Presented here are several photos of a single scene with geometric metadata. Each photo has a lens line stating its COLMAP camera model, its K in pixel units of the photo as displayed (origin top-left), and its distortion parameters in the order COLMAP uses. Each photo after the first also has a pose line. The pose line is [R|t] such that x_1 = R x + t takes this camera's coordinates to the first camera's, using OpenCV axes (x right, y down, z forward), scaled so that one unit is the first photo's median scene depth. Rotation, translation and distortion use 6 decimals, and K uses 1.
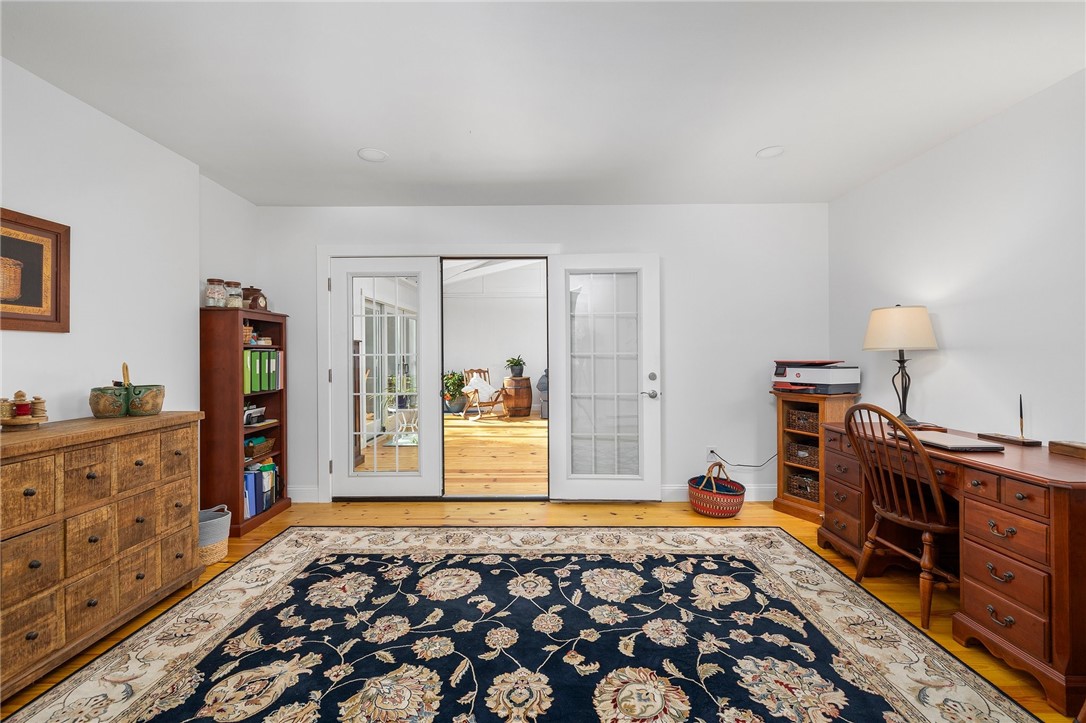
lens RADIAL K [[460.5, 0, 541.0], [0, 460.5, 356.2], [0, 0, 1]] dist [0.000505, 0.000576]
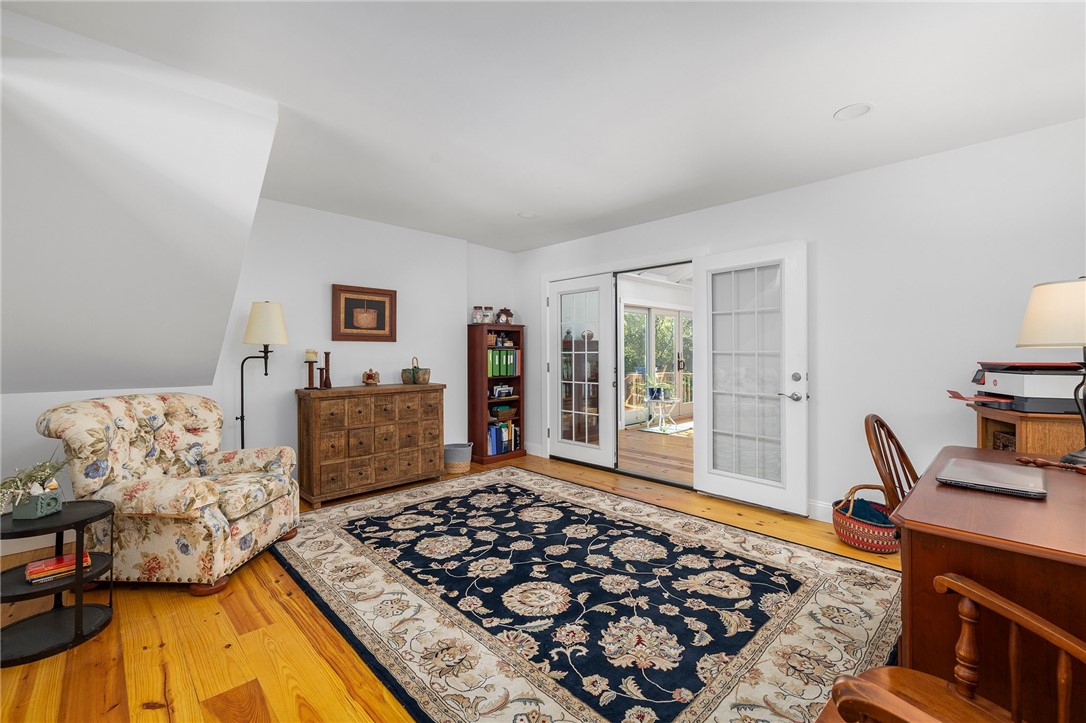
lens RADIAL K [[460.5, 0, 539.9], [0, 460.5, 356.2], [0, 0, 1]] dist [0.000505, 0.000576]
pose [[0.700906, 0.007610, -0.713213, 0.861165], [-0.002608, 0.999964, 0.008106, -0.004860], [0.713249, -0.003821, 0.700901, 0.010104]]
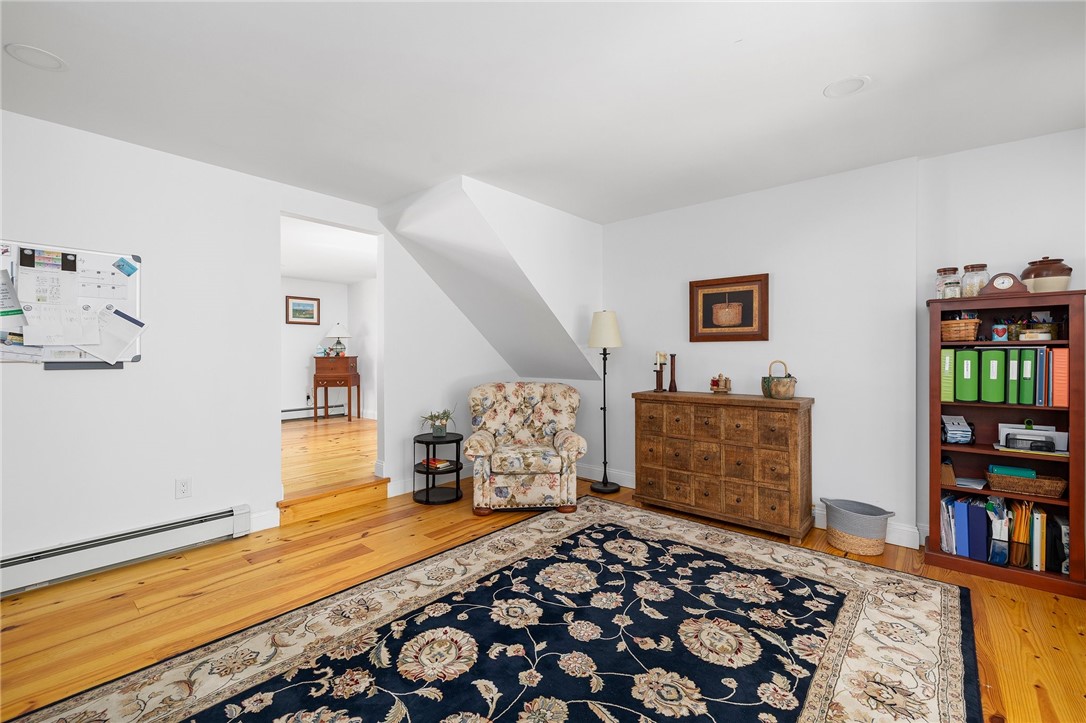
lens RADIAL K [[460.5, 0, 540.2], [0, 460.5, 358.9], [0, 0, 1]] dist [0.000505, 0.000576]
pose [[-0.653679, 0.009434, -0.756713, 0.648362], [0.000801, 0.999930, 0.011774, -0.007348], [0.756772, 0.007090, -0.653641, 1.372254]]
